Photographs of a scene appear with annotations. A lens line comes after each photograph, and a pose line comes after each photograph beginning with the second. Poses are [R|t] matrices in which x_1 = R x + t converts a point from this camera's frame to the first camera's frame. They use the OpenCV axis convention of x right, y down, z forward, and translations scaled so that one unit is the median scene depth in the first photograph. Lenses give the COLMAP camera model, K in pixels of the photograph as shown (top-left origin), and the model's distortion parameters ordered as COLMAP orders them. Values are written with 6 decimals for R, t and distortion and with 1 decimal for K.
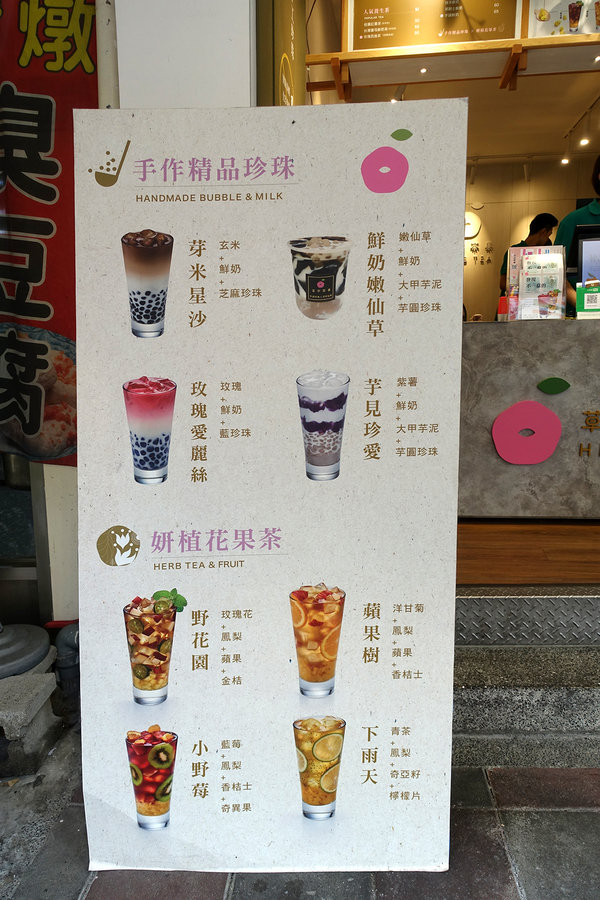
lens RADIAL K [[622.3, 0, 300.0], [0, 622.3, 450.0], [0, 0, 1]] dist [-0.030030, -0.001965]
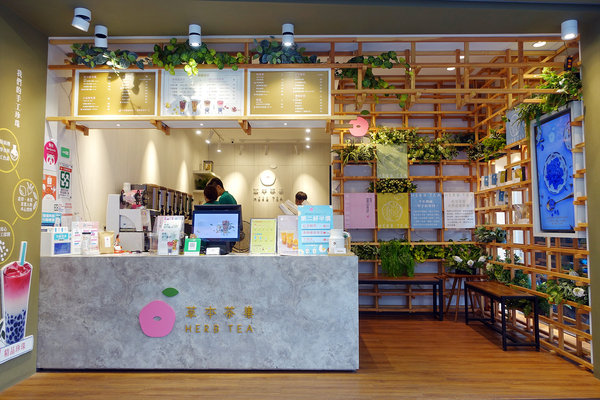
lens RADIAL K [[450.0, 0, 300.0], [0, 450.0, 200.0], [0, 0, 1]] dist [-0.025906, 0.001576]
pose [[0.991922, 0.027553, 0.123821, 0.612392], [0.004250, 0.968360, -0.249521, -0.035600], [-0.126779, 0.248032, 0.960420, -0.376477]]
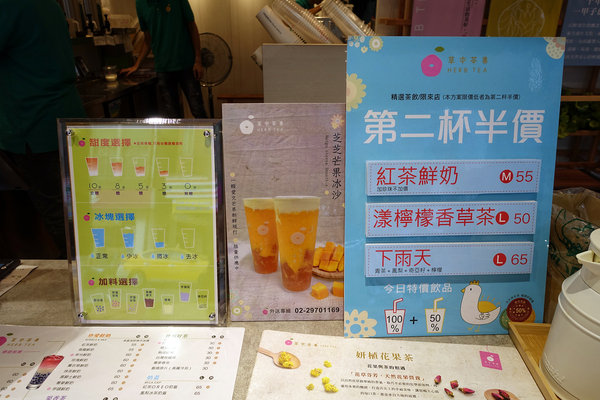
lens RADIAL K [[397.5, 0, 300.0], [0, 397.5, 200.0], [0, 0, 1]] dist [0.014564, -0.000621]
pose [[0.990895, -0.024089, 0.132466, 0.734910], [-0.006308, 0.974477, 0.224397, -0.349537], [-0.134490, -0.223189, 0.965453, 0.828817]]
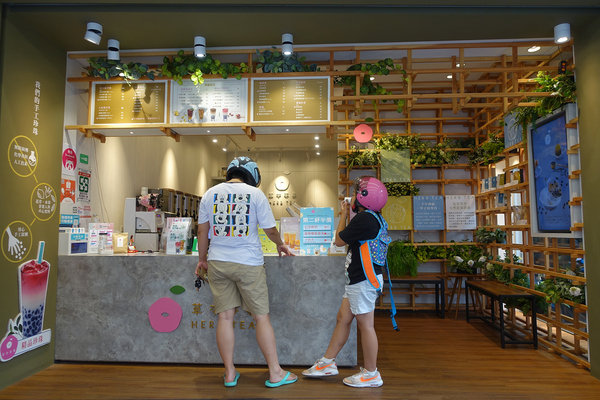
lens RADIAL K [[414.9, 0, 300.0], [0, 414.9, 200.0], [0, 0, 1]] dist [-0.030030, -0.001965]
pose [[0.996709, 0.024371, 0.077318, 0.677550], [-0.003314, 0.965194, -0.261514, -0.038185], [-0.081000, 0.260397, 0.962098, -0.330917]]
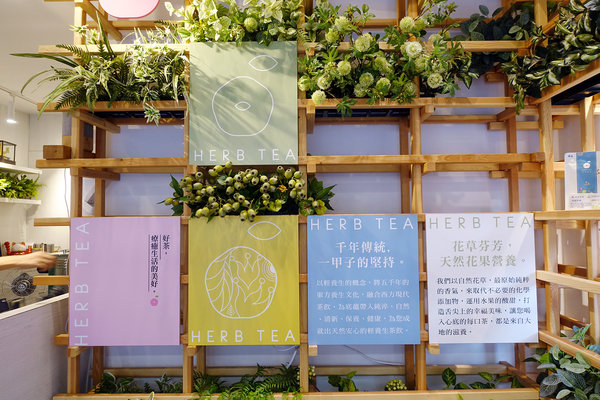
lens RADIAL K [[414.9, 0, 300.0], [0, 414.9, 200.0], [0, 0, 1]] dist [-0.030030, -0.001965]
pose [[0.989089, 0.021235, 0.145778, 1.327309], [0.013805, 0.971841, -0.235233, -0.504157], [-0.146668, 0.234679, 0.960944, 1.110159]]
